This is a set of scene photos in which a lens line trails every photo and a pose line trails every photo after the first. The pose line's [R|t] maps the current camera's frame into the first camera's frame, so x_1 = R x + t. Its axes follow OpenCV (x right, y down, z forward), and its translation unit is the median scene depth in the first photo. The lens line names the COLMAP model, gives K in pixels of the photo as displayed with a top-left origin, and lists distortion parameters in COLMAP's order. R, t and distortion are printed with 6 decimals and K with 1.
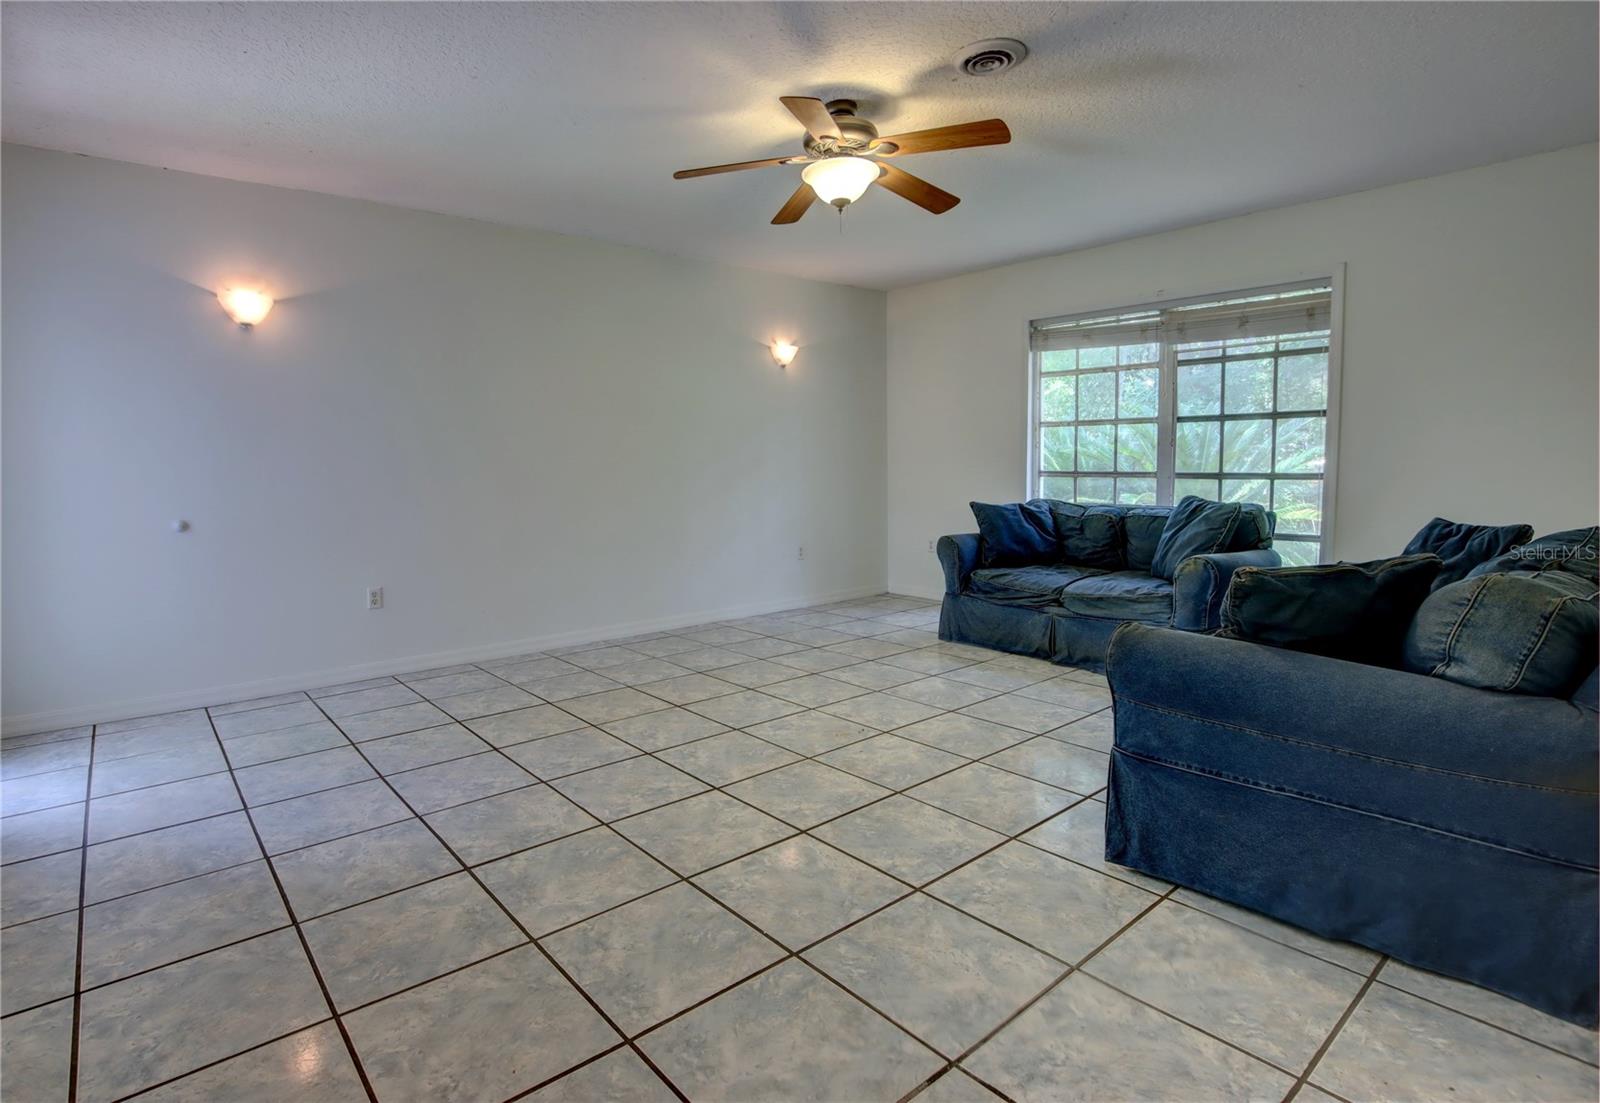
lens RADIAL K [[903.1, 0, 800.4], [0, 903.1, 540.0], [0, 0, 1]] dist [-0.036798, 0.001348]
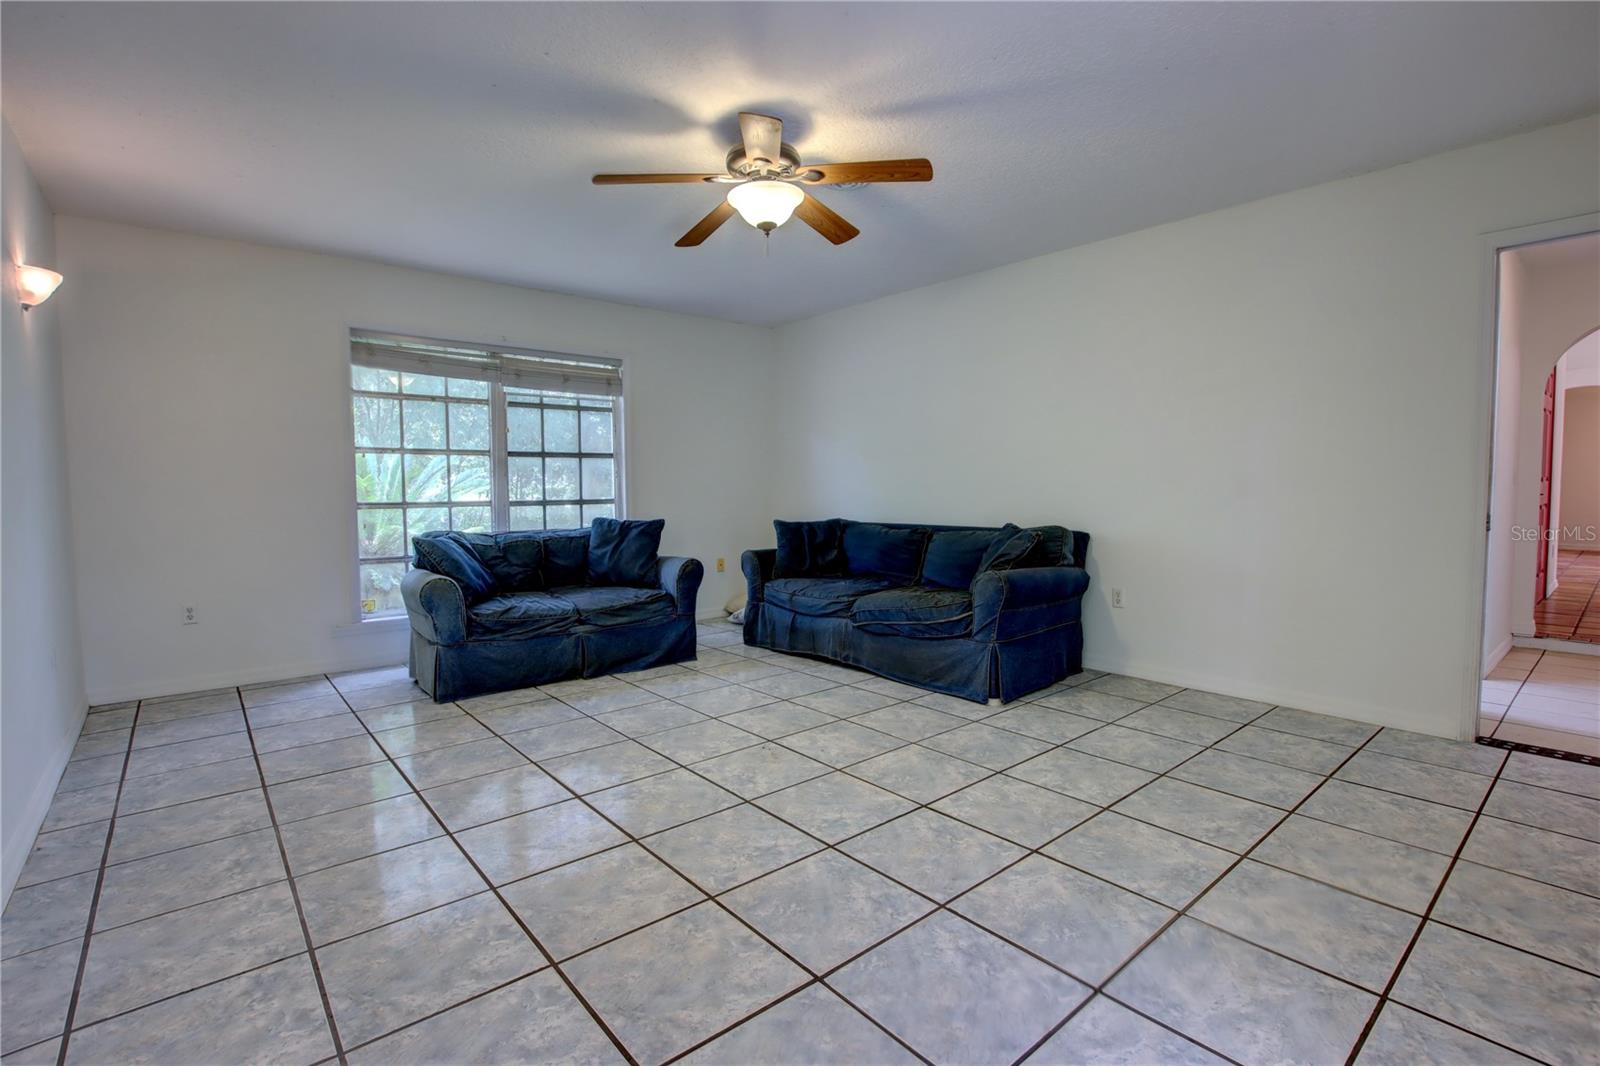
lens RADIAL K [[758.4, 0, 805.1], [0, 758.4, 534.6], [0, 0, 1]] dist [-0.031861, 0.001652]
pose [[-0.054930, -0.049573, 0.997259, -0.750209], [0.096560, 0.993822, 0.054721, -0.068054], [-0.993810, 0.099301, -0.049804, 0.945815]]
